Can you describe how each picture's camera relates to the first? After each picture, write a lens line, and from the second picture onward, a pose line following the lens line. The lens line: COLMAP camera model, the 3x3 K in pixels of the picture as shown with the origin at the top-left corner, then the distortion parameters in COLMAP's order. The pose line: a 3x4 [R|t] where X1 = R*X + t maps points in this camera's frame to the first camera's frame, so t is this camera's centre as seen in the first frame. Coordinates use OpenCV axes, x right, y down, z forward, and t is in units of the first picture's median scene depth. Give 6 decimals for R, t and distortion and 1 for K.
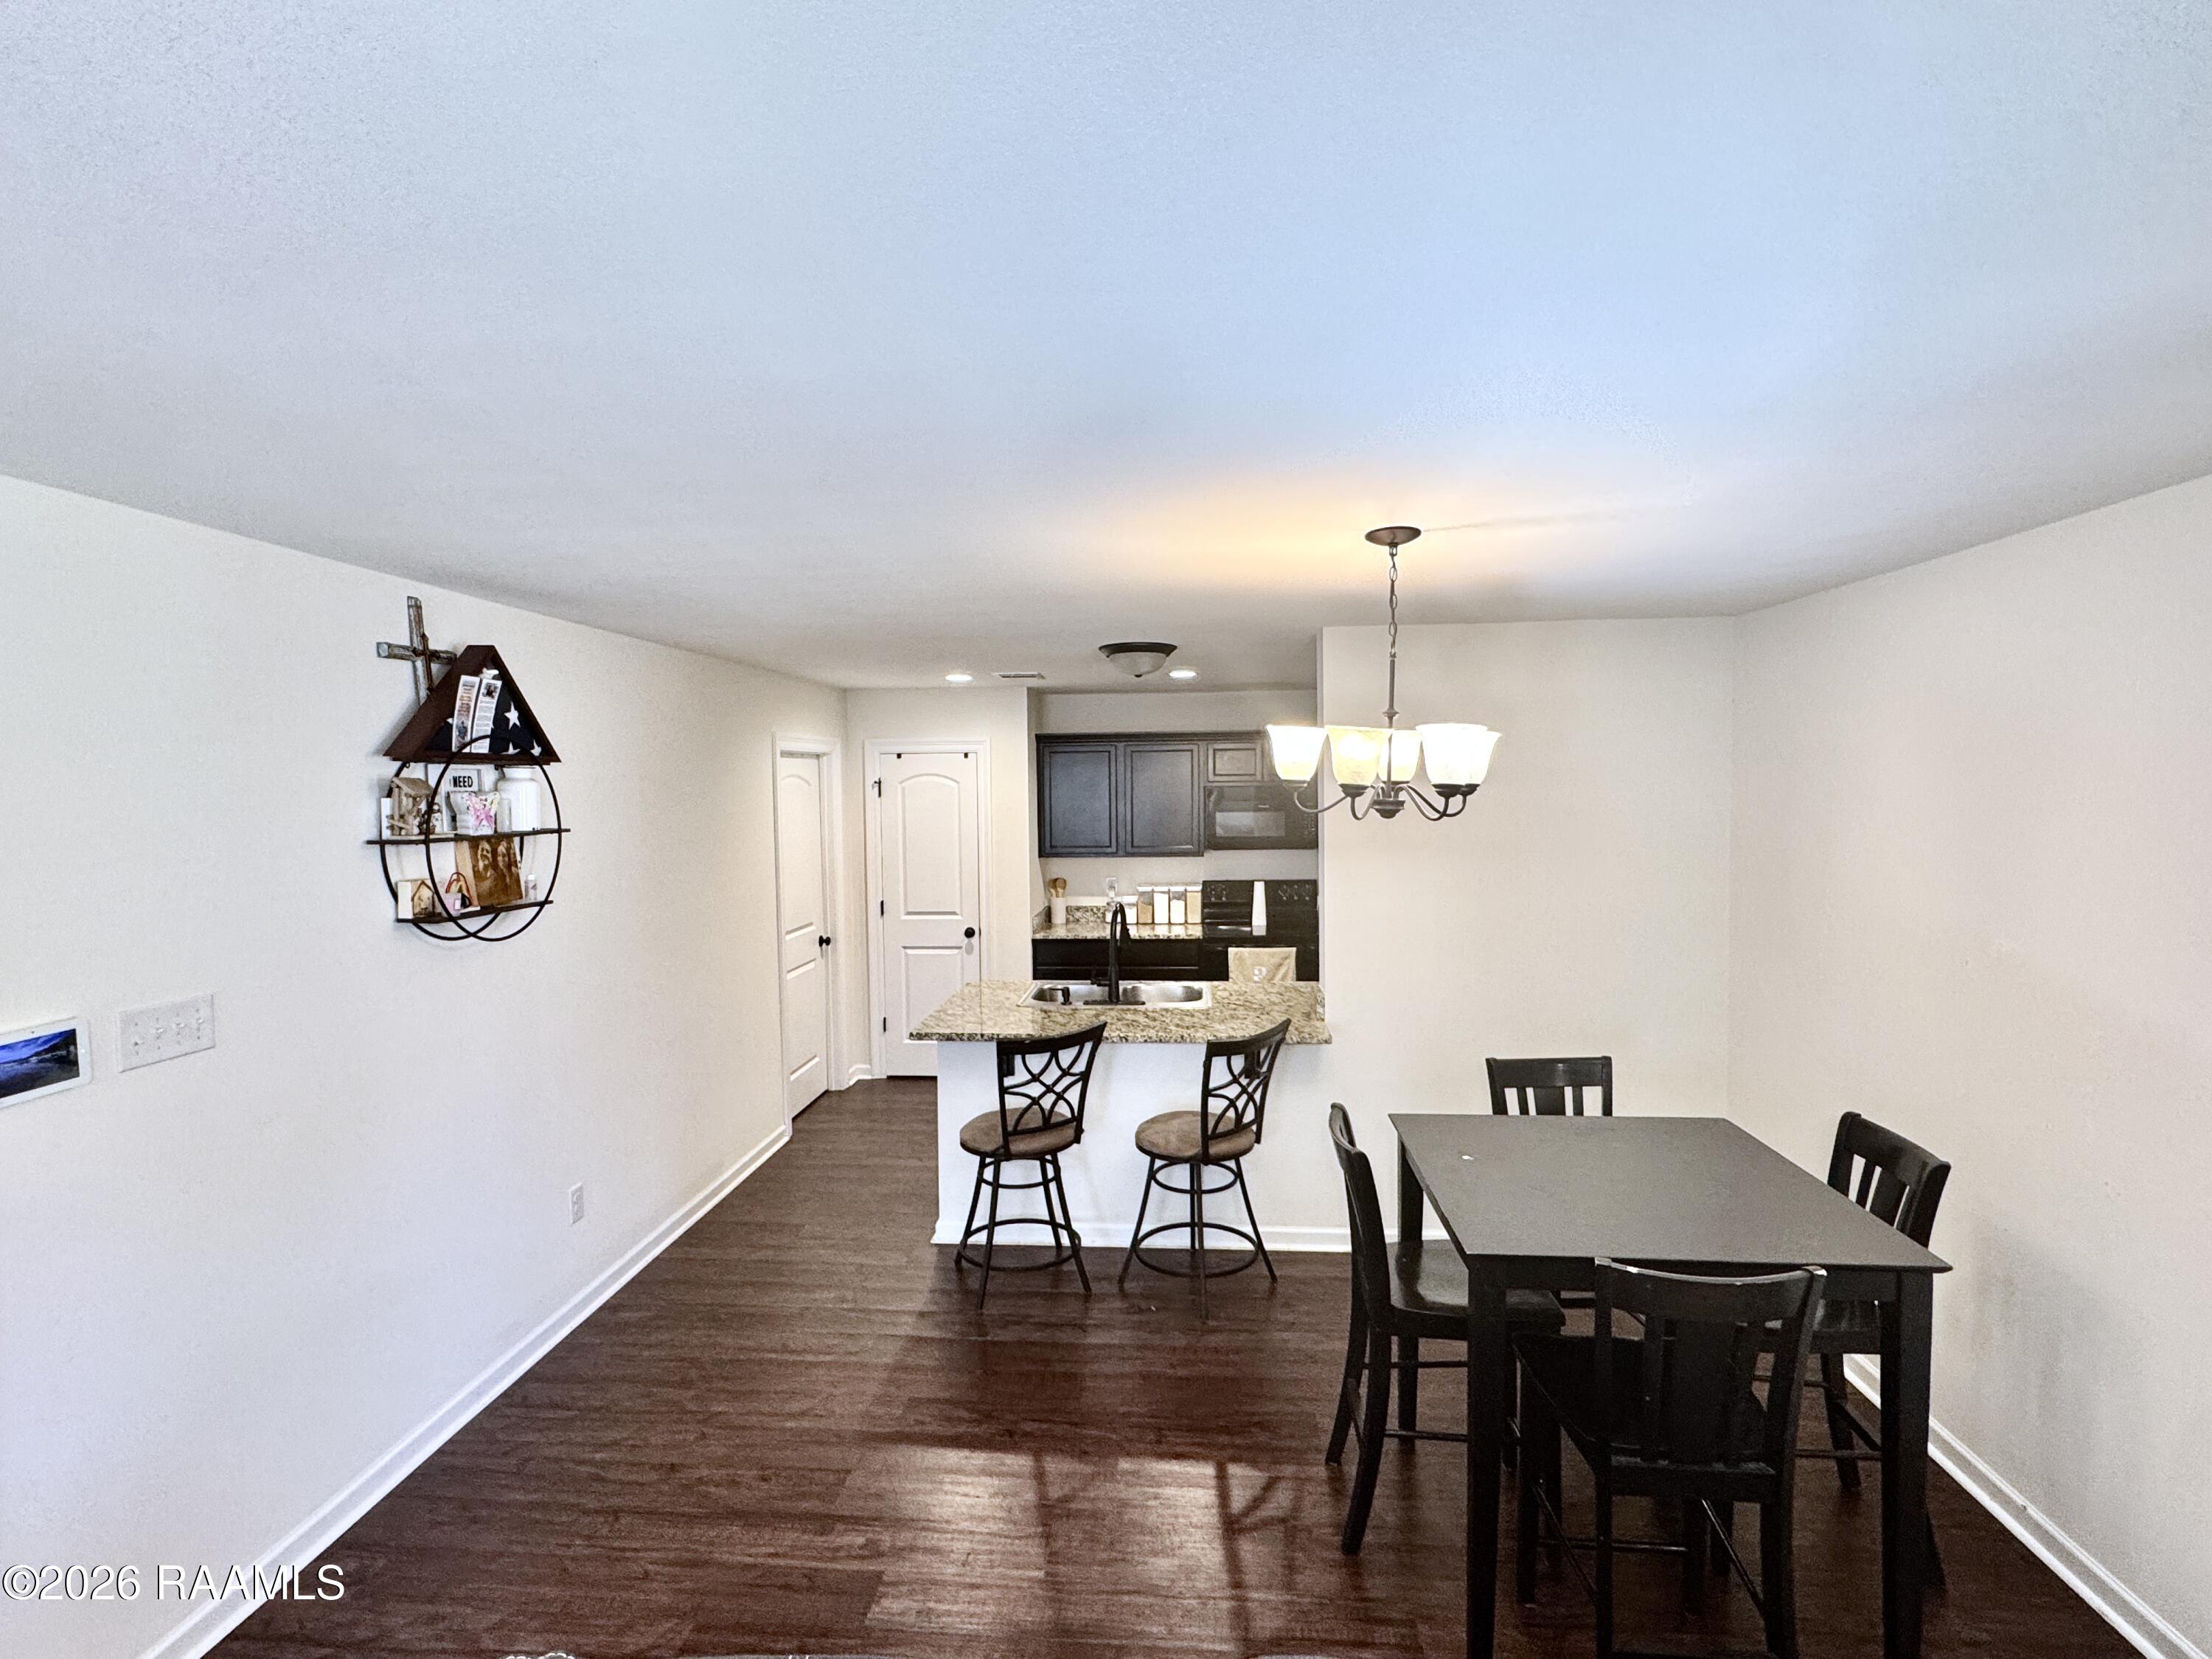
lens RADIAL K [[1095.7, 0, 1100.5], [0, 1095.7, 831.3], [0, 0, 1]] dist [-0.008937, 0.001982]
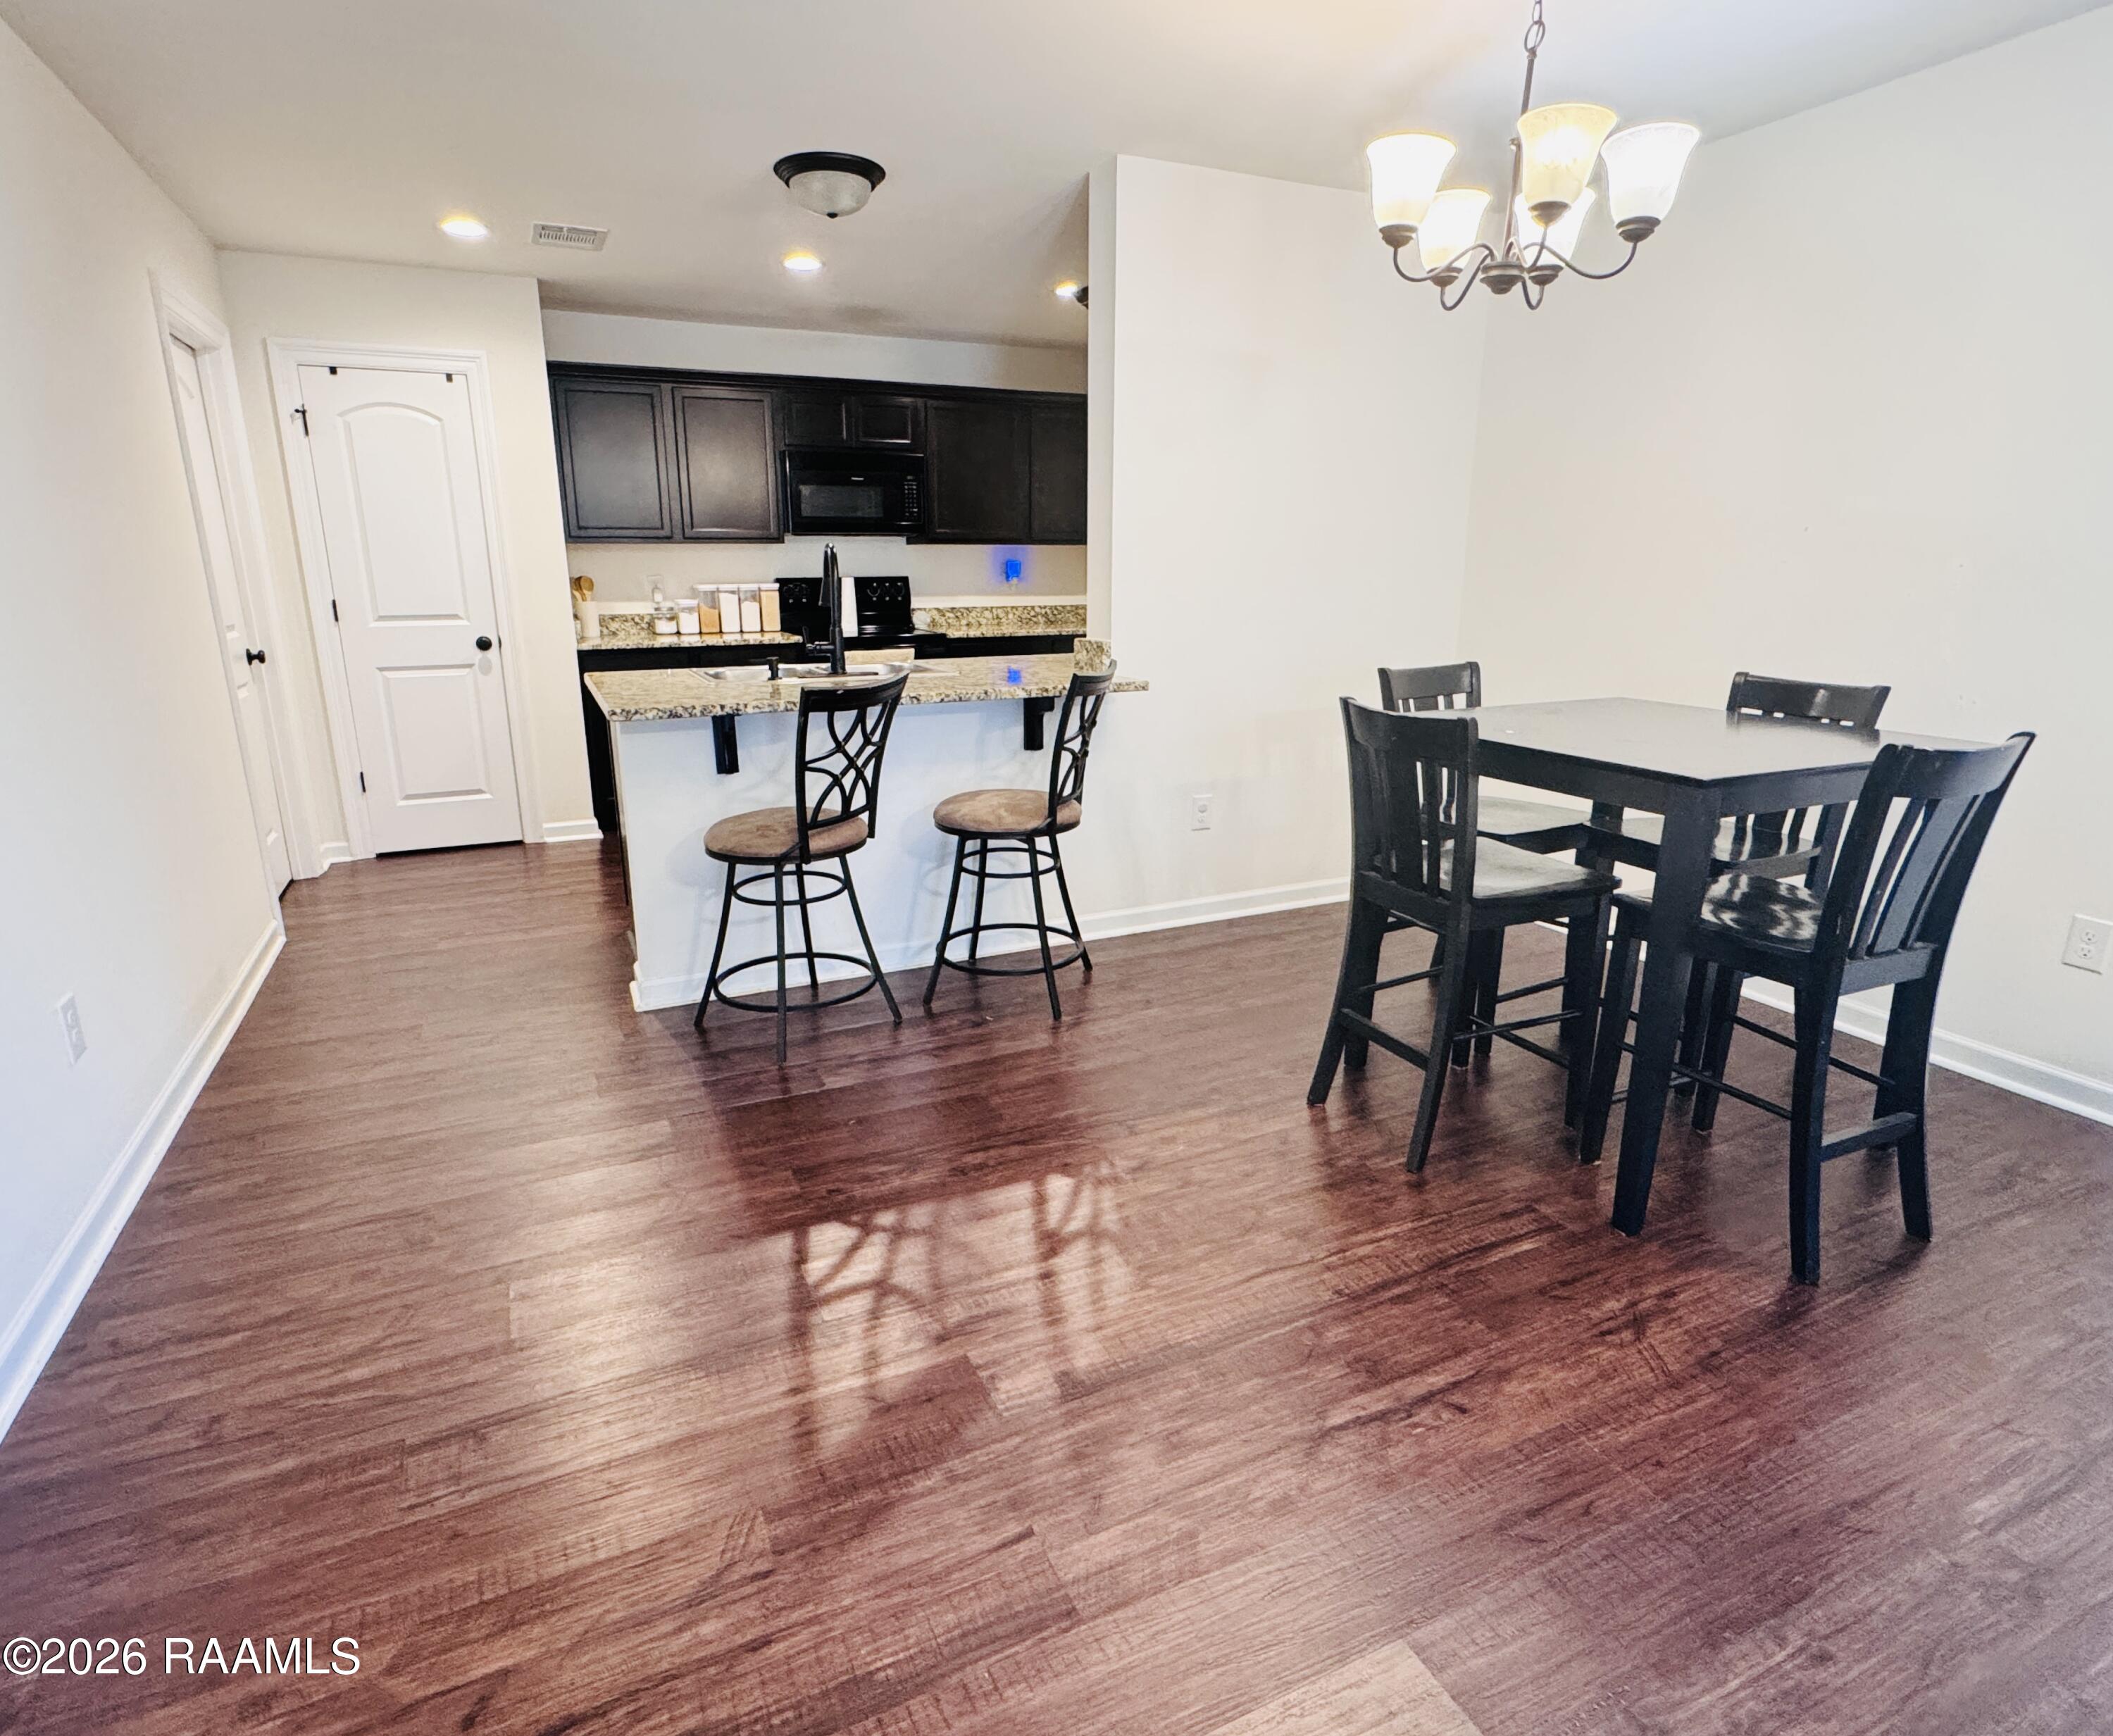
lens RADIAL K [[1146.5, 0, 1054.3], [0, 1146.5, 873.2], [0, 0, 1]] dist [-0.011100, -0.000311]
pose [[0.864484, -0.122793, 0.487431, -0.289845], [0.014997, 0.975572, 0.219167, 0.130559], [-0.502437, -0.182156, 0.845208, 0.247160]]
